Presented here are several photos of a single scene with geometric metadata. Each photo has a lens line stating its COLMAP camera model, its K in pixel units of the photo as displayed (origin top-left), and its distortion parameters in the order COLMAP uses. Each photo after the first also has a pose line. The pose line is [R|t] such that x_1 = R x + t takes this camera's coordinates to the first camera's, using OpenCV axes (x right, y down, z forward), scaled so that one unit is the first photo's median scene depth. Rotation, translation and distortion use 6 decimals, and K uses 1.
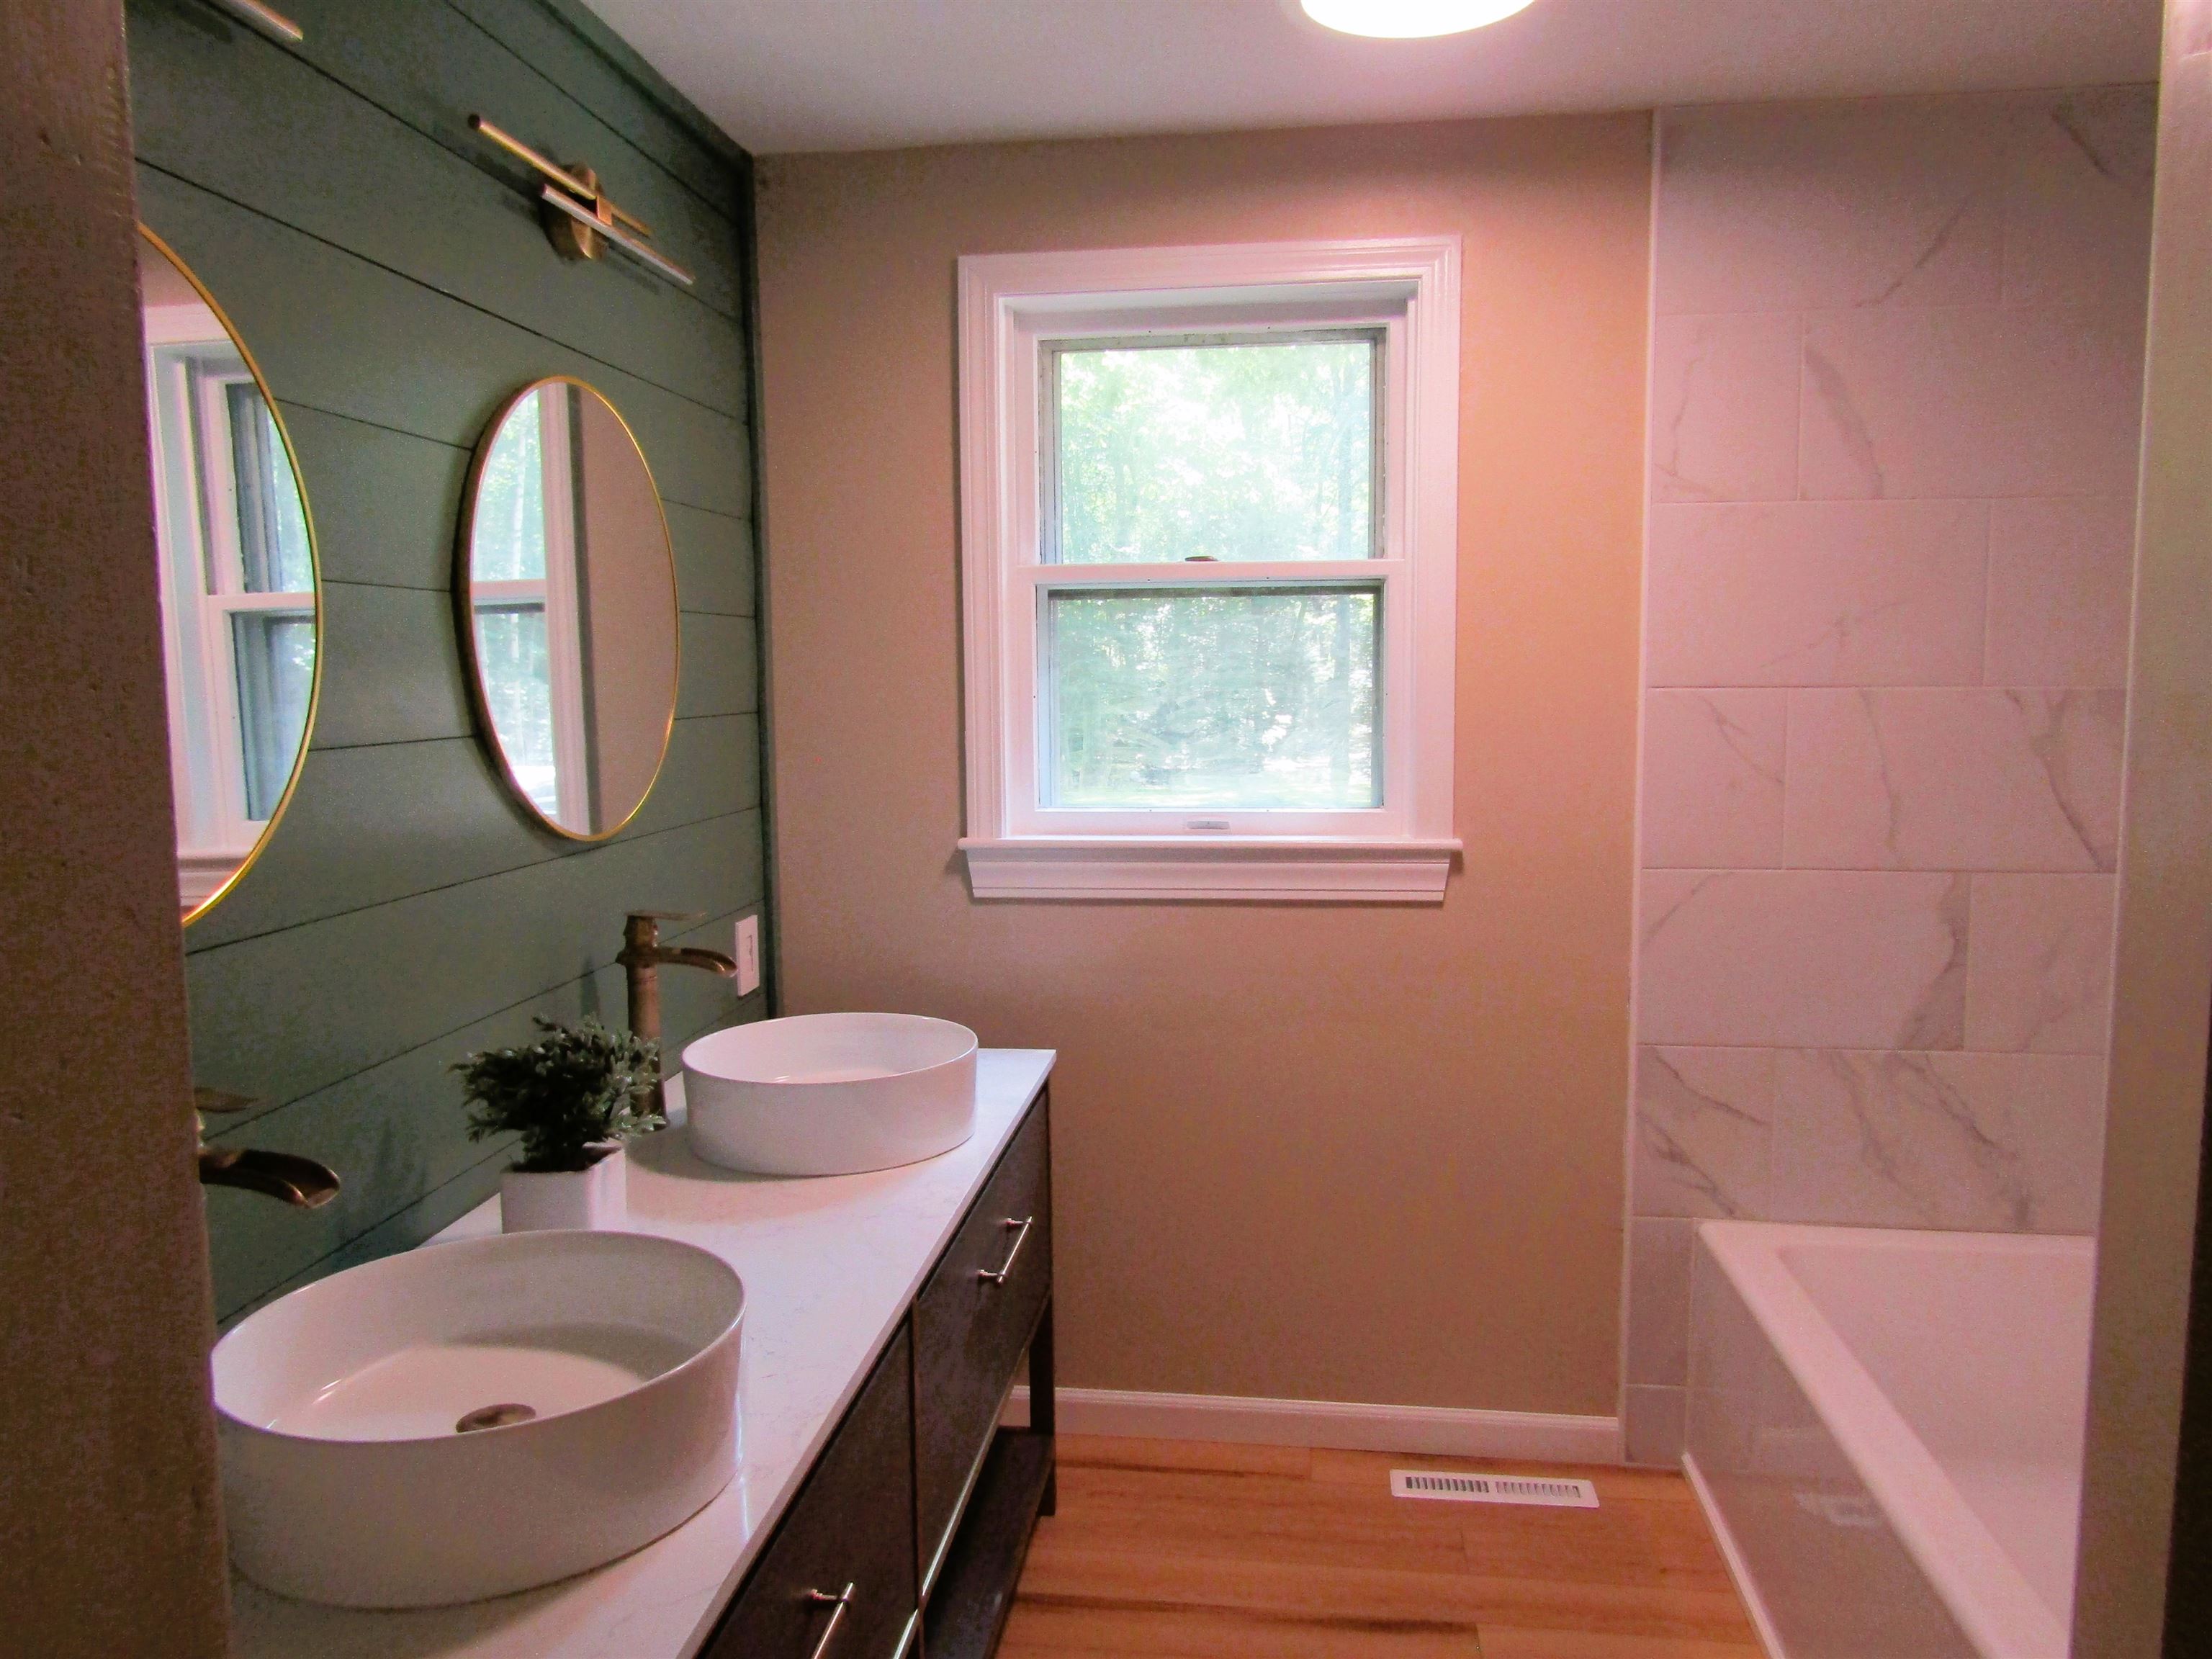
lens RADIAL K [[1606.2, 0, 1106.0], [0, 1606.2, 829.5], [0, 0, 1]] dist [0.015308, 0.002515]
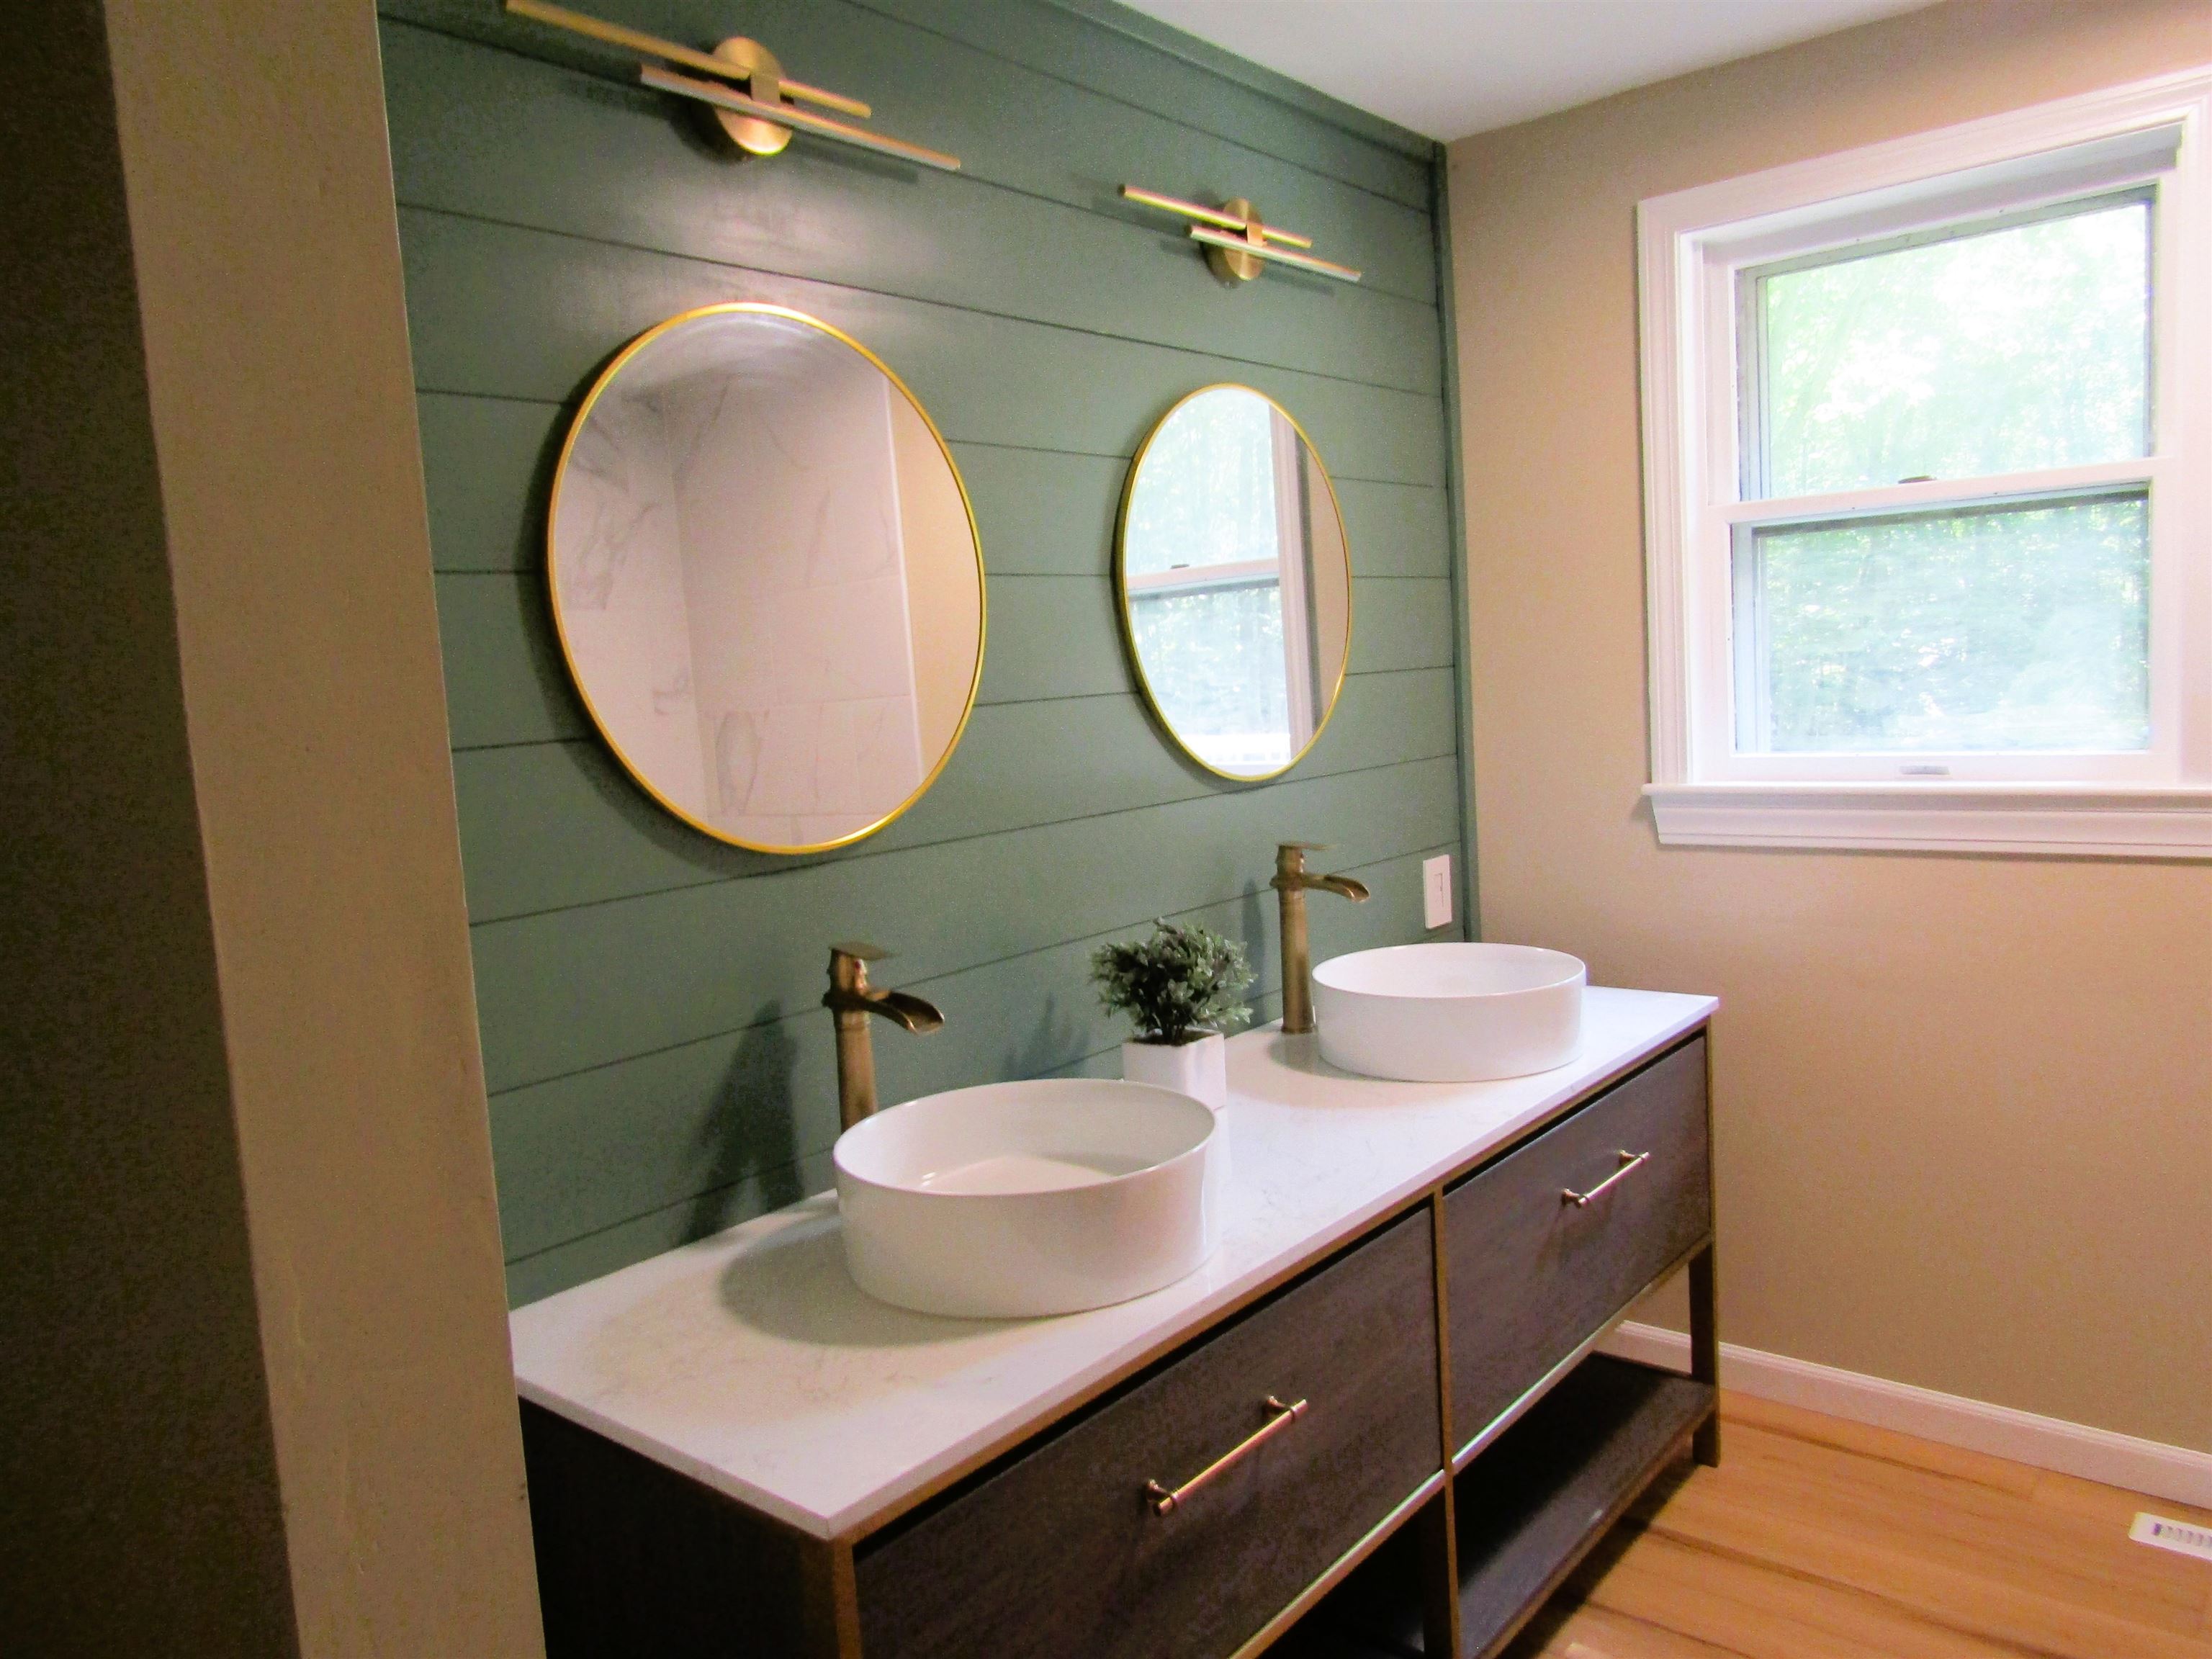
lens RADIAL K [[1589.2, 0, 1106.0], [0, 1589.2, 829.5], [0, 0, 1]] dist [0.046350, -0.032222]
pose [[0.841980, 0.016915, -0.539243, 0.188094], [-0.004767, 0.999703, 0.023914, 0.013211], [0.539487, -0.017565, 0.841811, -0.028132]]
